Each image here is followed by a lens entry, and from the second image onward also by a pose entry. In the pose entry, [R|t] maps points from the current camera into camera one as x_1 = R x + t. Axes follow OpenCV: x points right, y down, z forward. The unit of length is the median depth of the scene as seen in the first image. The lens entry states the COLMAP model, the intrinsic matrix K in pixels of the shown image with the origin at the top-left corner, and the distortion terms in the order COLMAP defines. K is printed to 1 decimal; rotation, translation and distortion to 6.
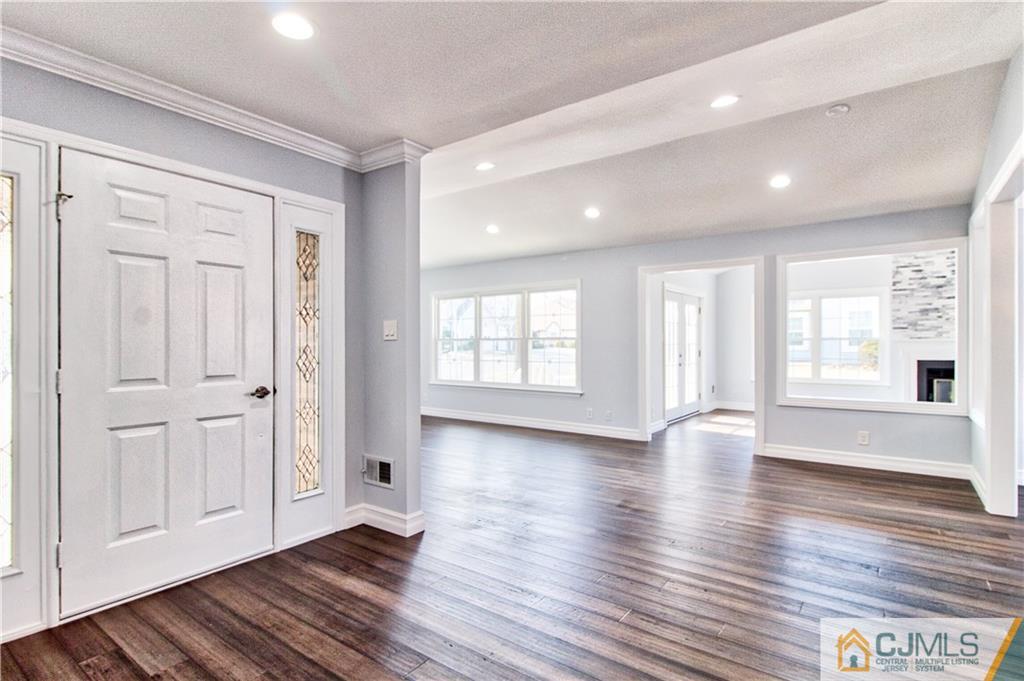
lens RADIAL K [[506.4, 0, 509.2], [0, 506.4, 341.4], [0, 0, 1]] dist [0.012576, -0.000147]
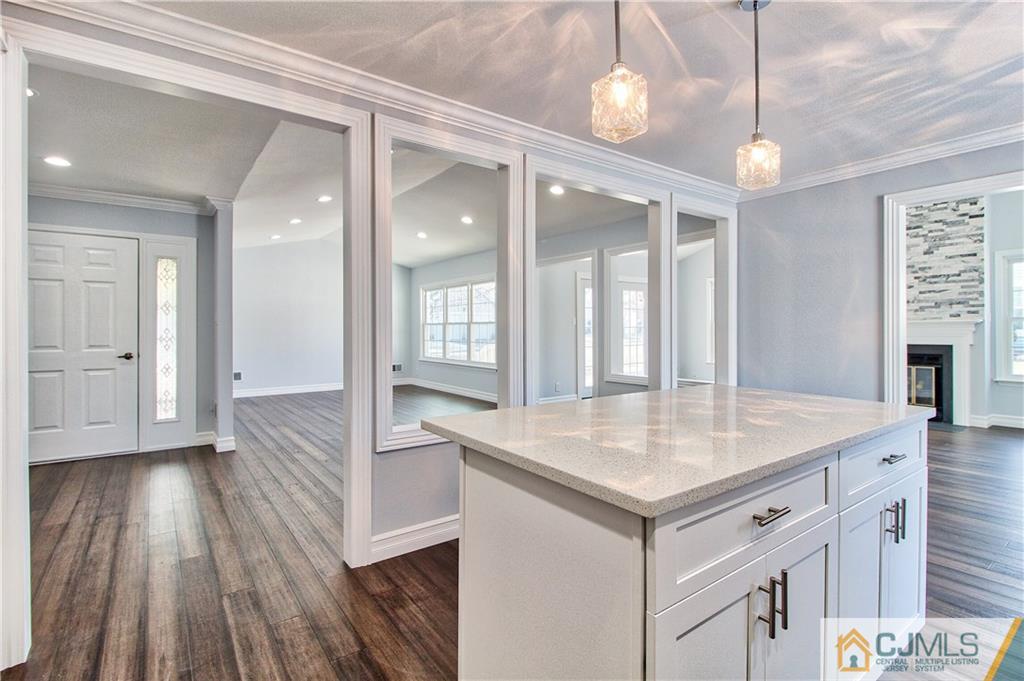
lens RADIAL K [[473.3, 0, 517.5], [0, 473.3, 328.1], [0, 0, 1]] dist [0.011960, -0.006823]
pose [[0.953096, -0.001111, -0.302665, 0.498729], [0.002814, 0.999983, 0.005191, 0.001259], [0.302654, -0.005799, 0.953083, -0.046059]]
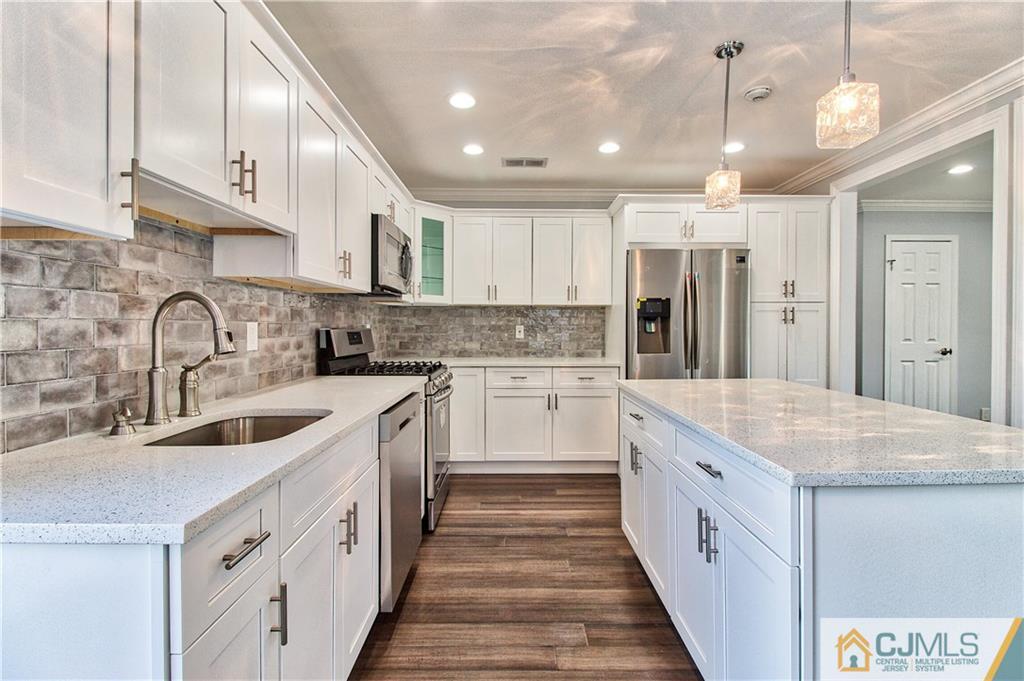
lens RADIAL K [[473.3, 0, 516.4], [0, 473.3, 328.9], [0, 0, 1]] dist [0.011960, -0.006823]
pose [[-0.799887, 0.004403, -0.600135, 0.759748], [0.000057, 0.999974, 0.007261, 0.002634], [0.600151, 0.005774, -0.799866, 0.295352]]
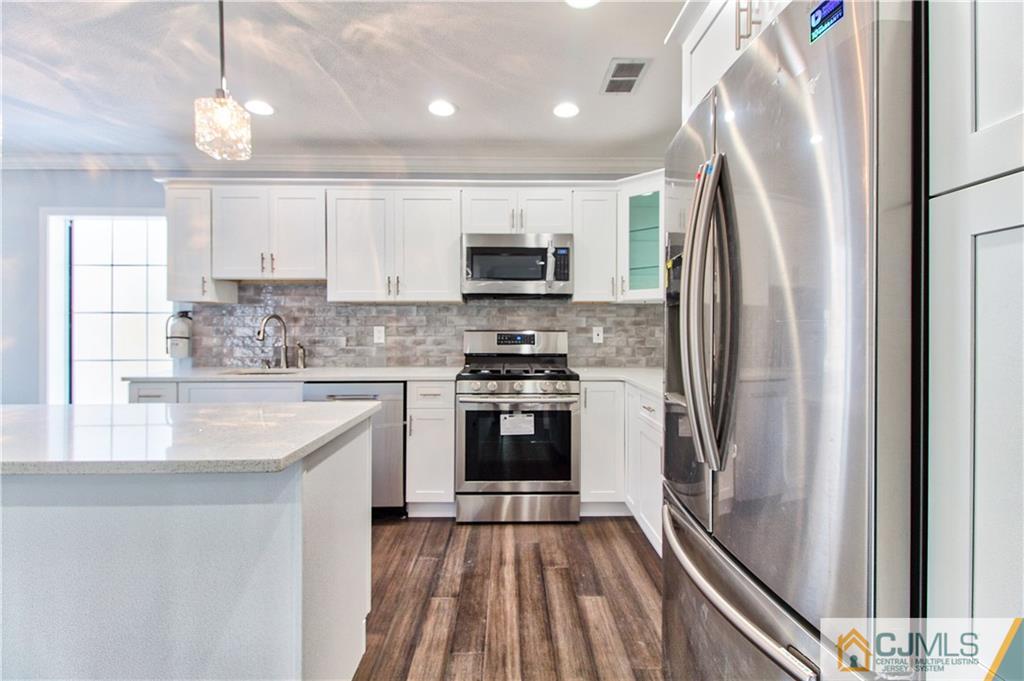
lens RADIAL K [[473.3, 0, 512.4], [0, 473.3, 328.9], [0, 0, 1]] dist [0.011960, -0.006823]
pose [[-0.606739, -0.000794, 0.794901, 0.252436], [-0.001839, 0.999998, -0.000405, 0.003214], [-0.794899, -0.001707, -0.606740, 0.162453]]
